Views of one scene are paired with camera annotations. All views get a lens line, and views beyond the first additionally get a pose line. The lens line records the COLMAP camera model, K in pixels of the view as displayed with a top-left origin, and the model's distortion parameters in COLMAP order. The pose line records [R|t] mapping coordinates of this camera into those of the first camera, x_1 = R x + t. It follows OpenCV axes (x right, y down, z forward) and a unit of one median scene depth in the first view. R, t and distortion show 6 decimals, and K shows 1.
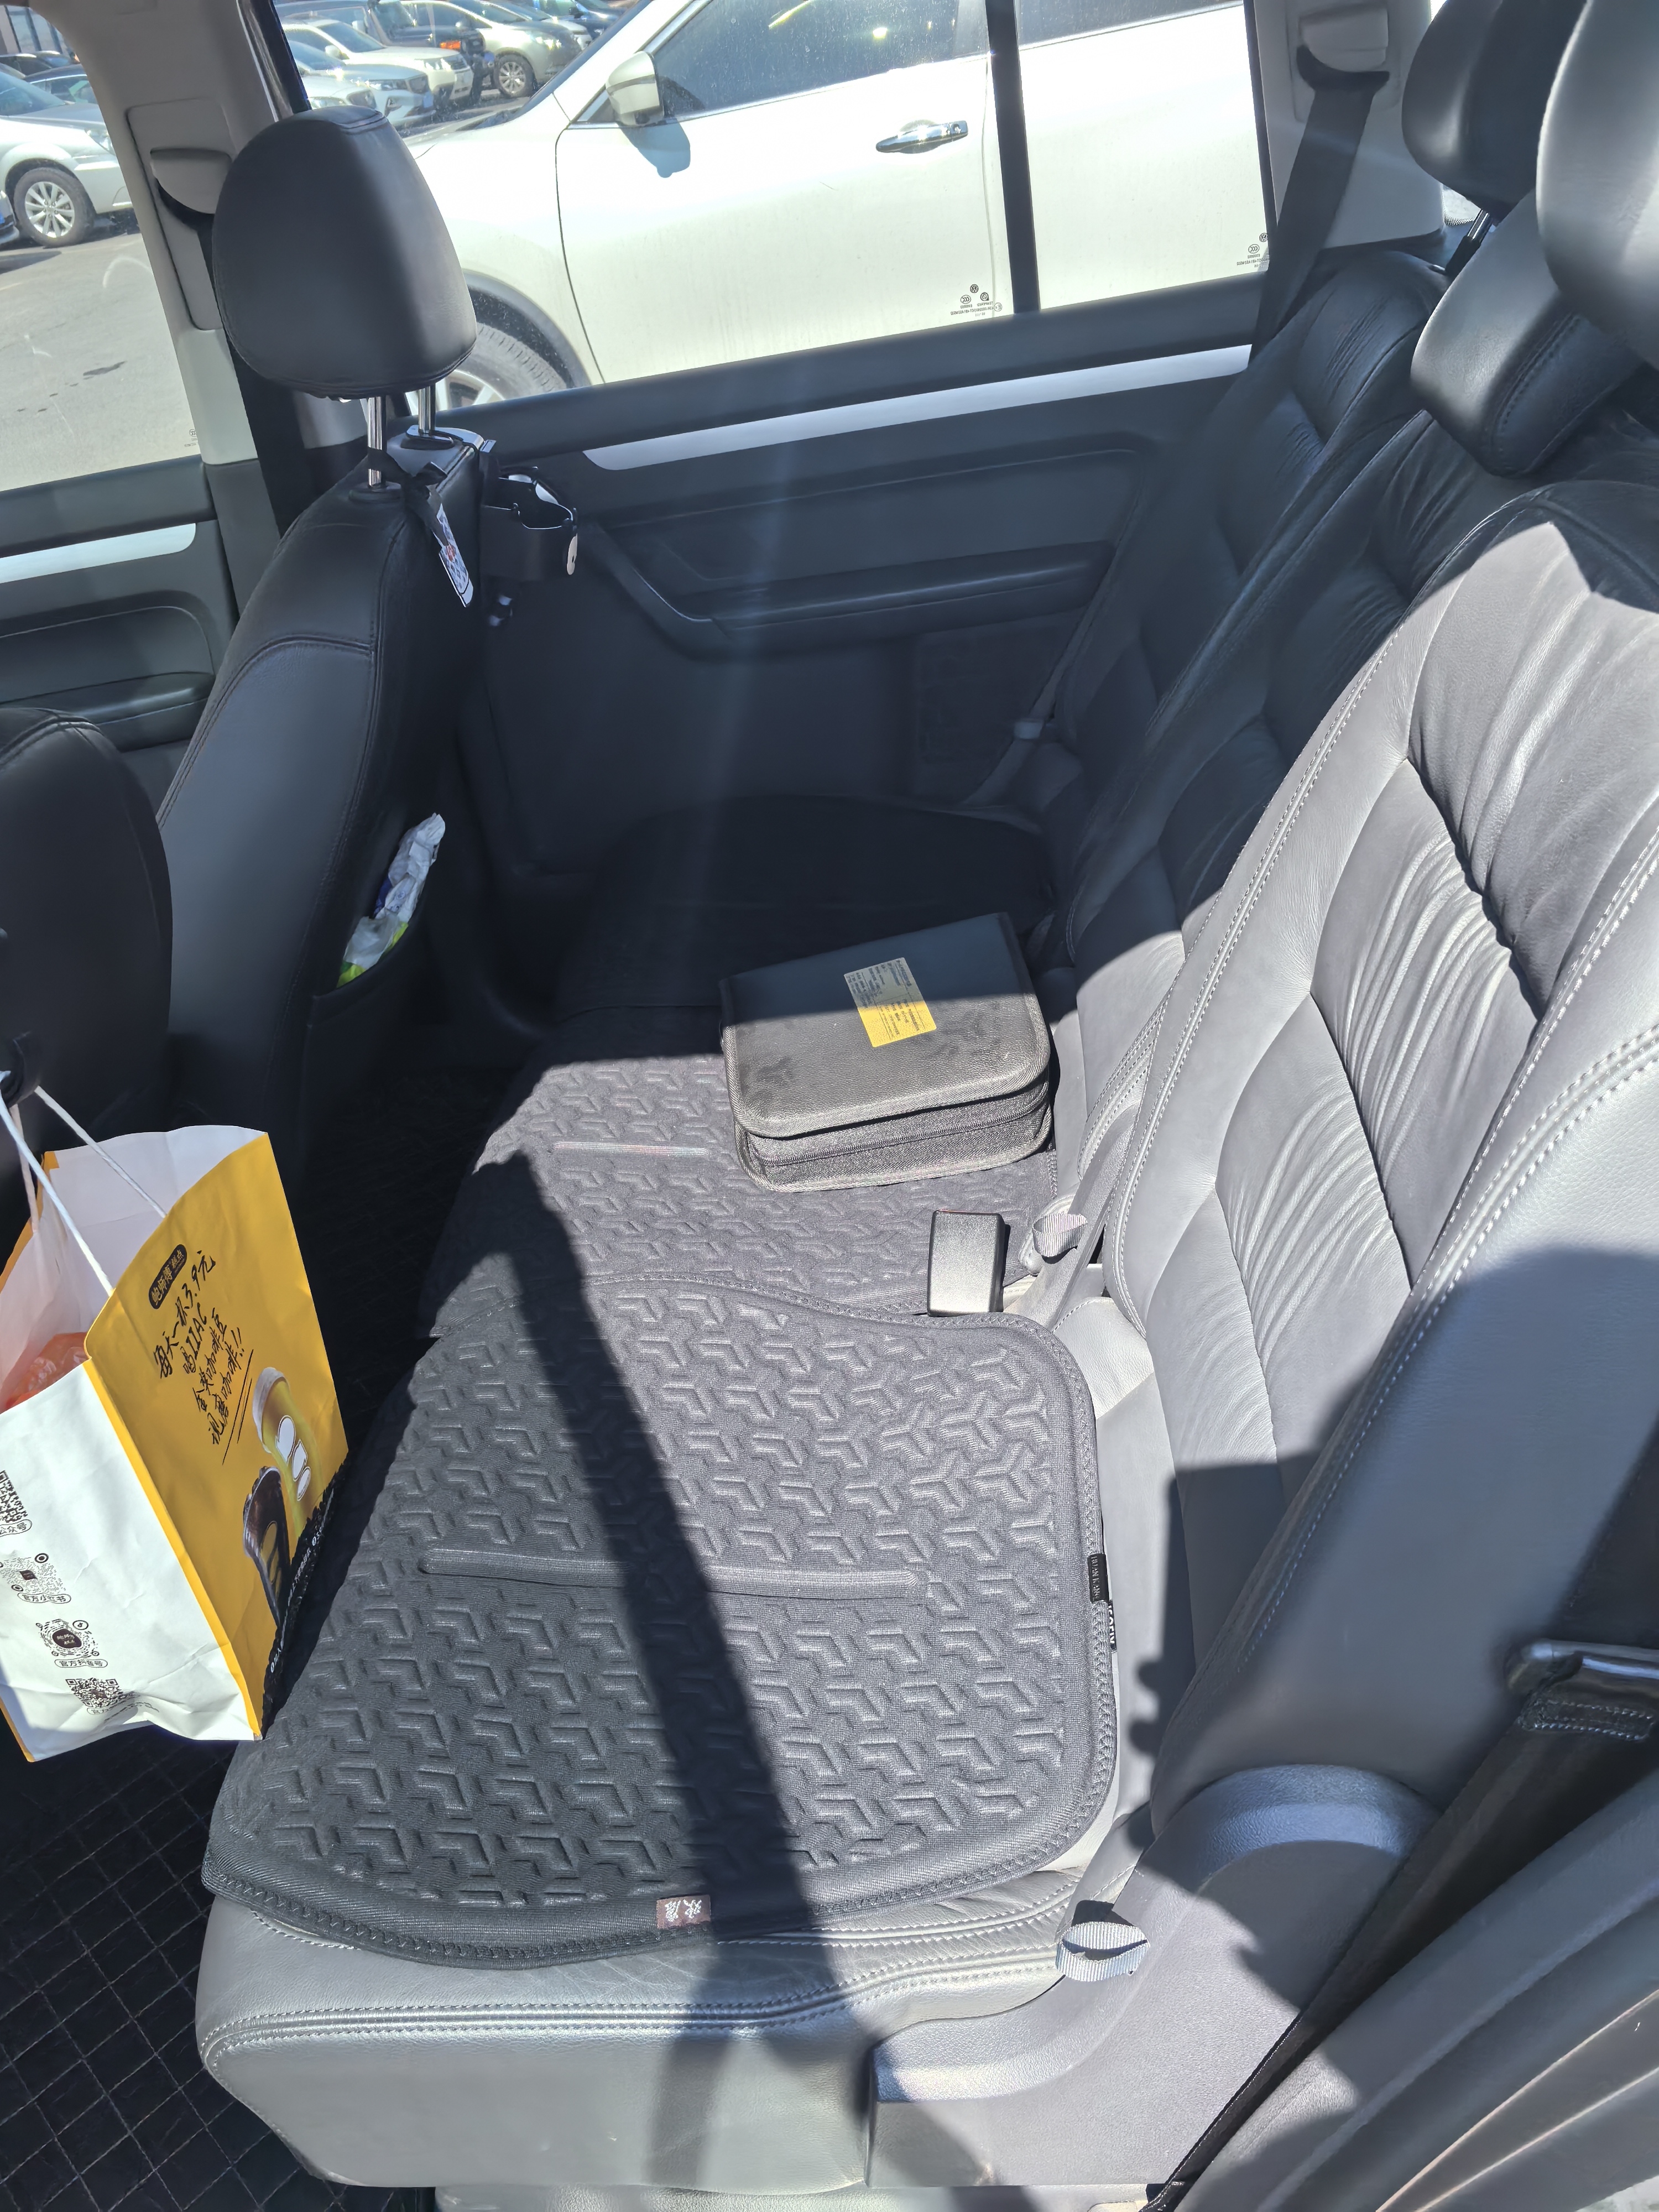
lens RADIAL K [[1743.0, 0, 828.9], [0, 1743.0, 1106.6], [0, 0, 1]] dist [0.008751, -0.000381]
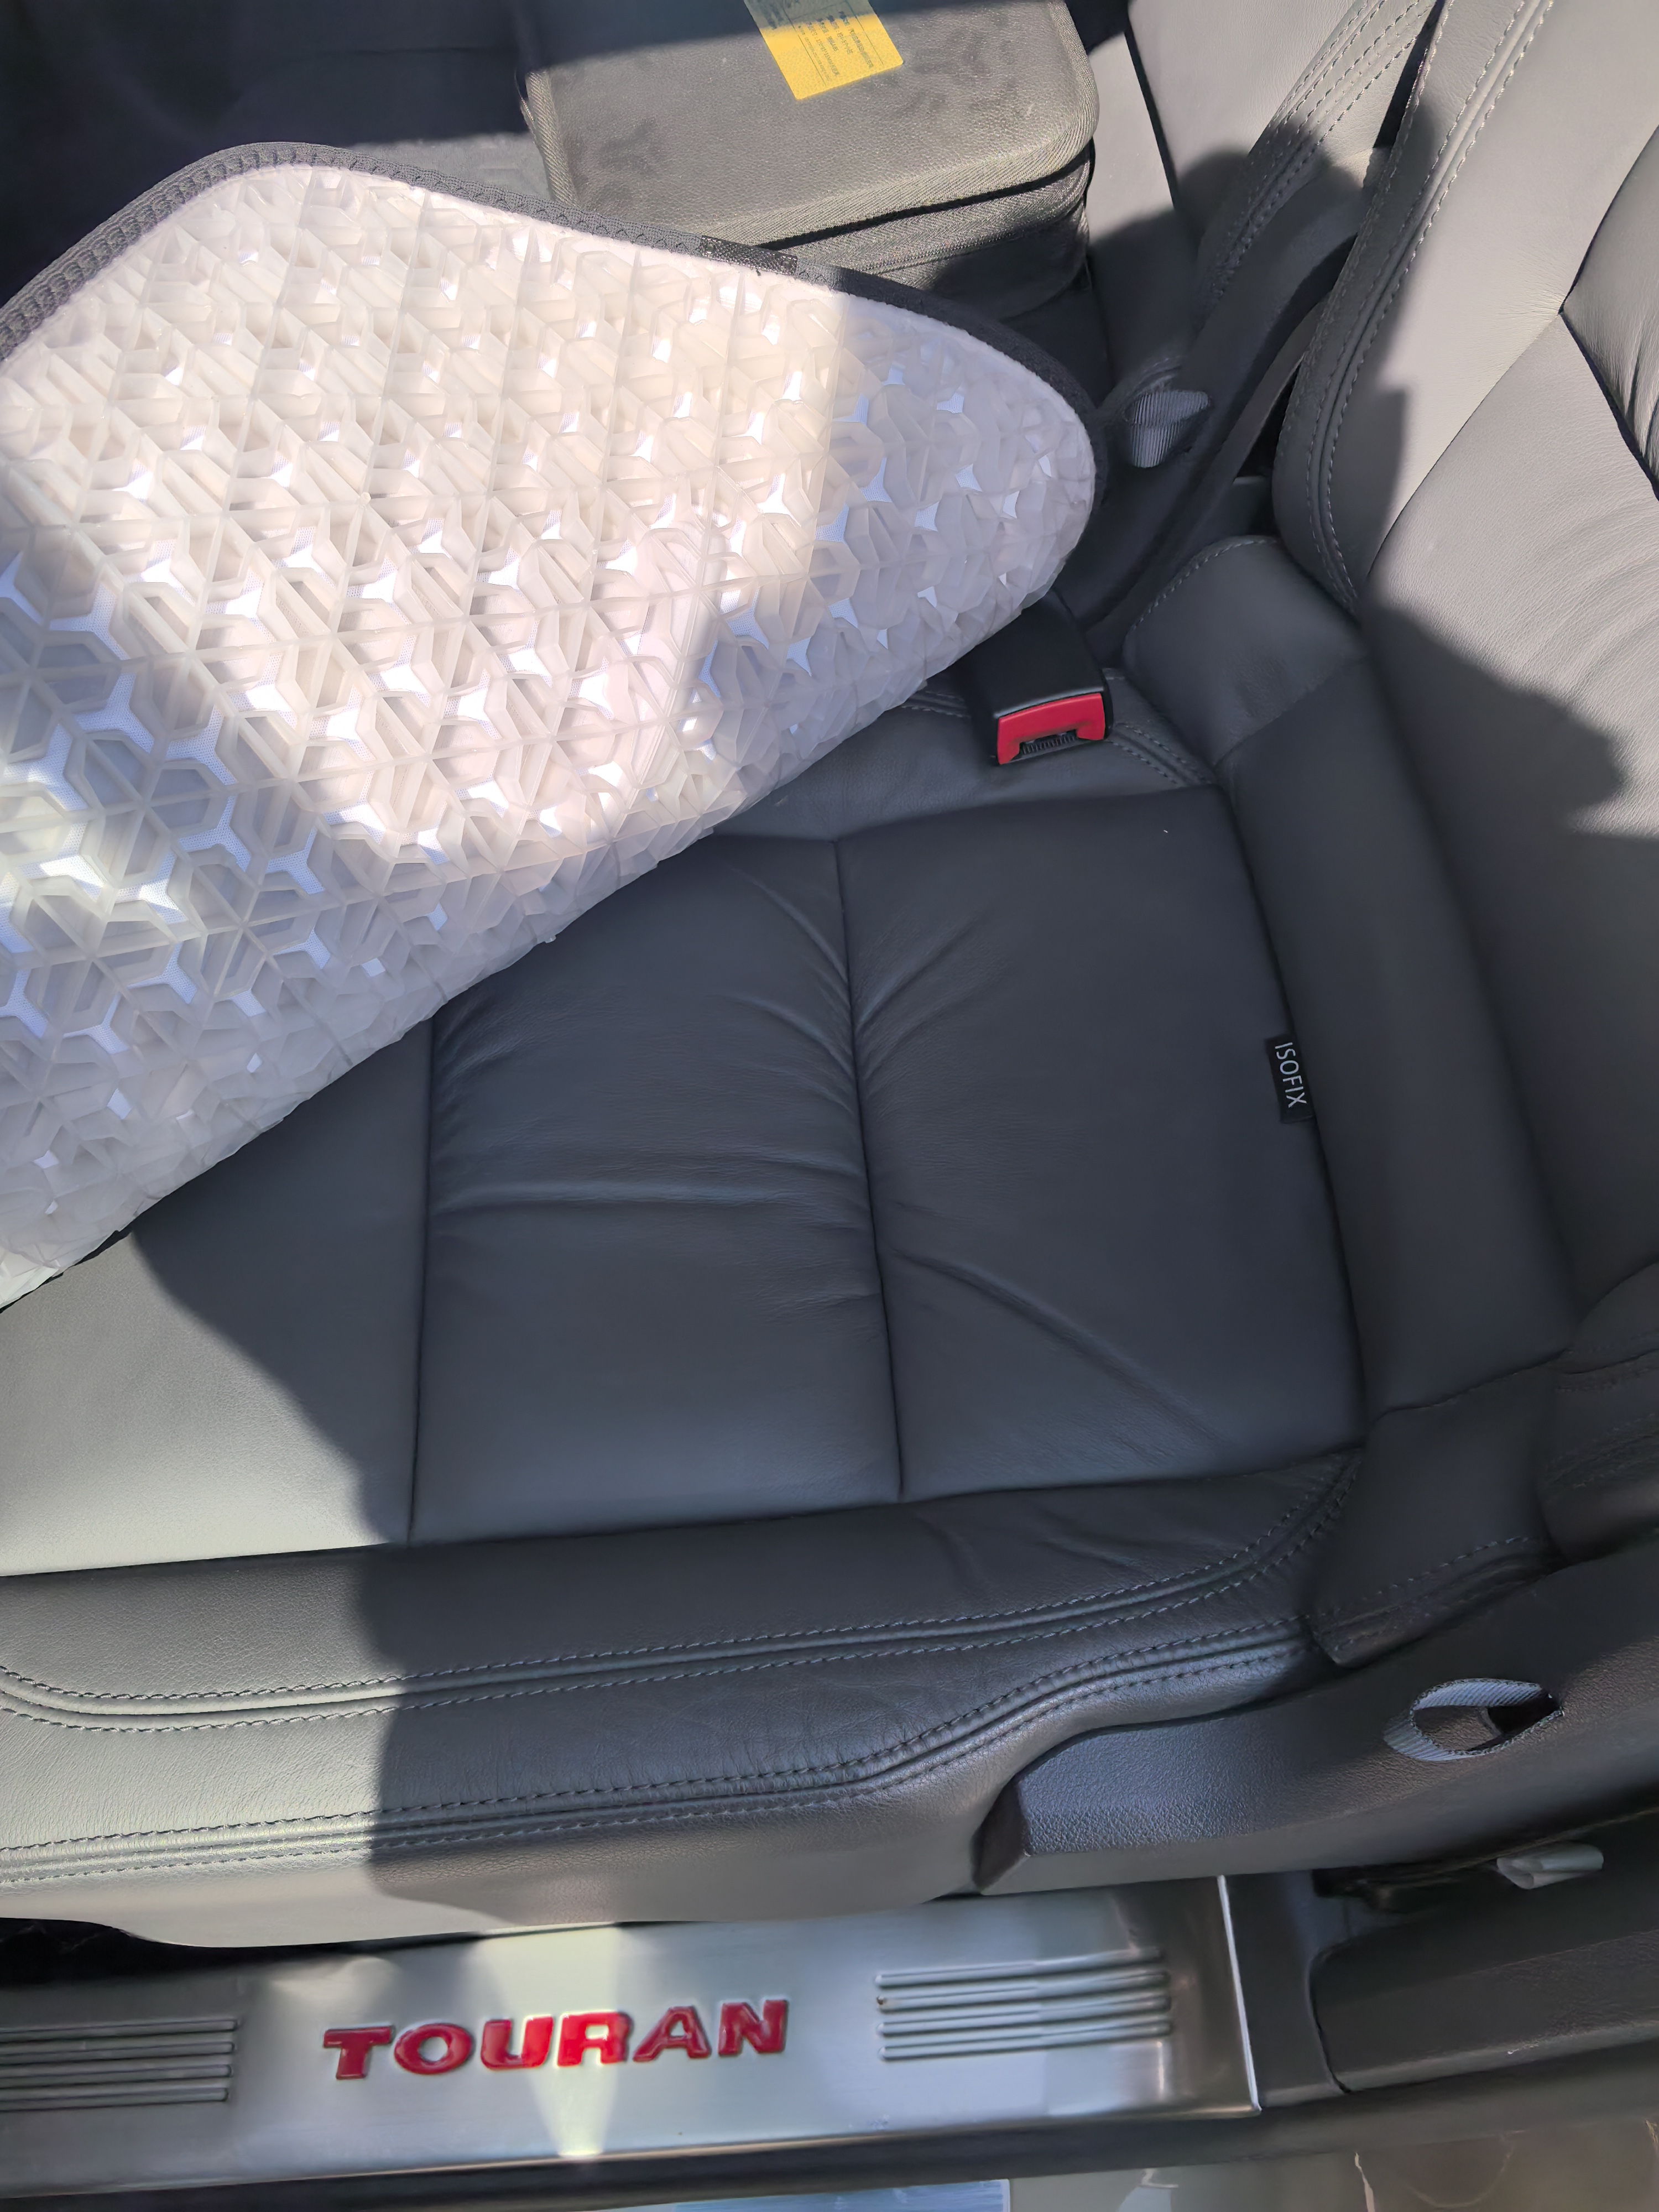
lens RADIAL K [[1743.0, 0, 829.4], [0, 1743.0, 1105.0], [0, 0, 1]] dist [0.008751, -0.000381]
pose [[0.989035, -0.071382, 0.129285, -0.064494], [0.012466, 0.912659, 0.408532, 0.034739], [-0.147155, -0.402441, 0.903541, 0.329645]]
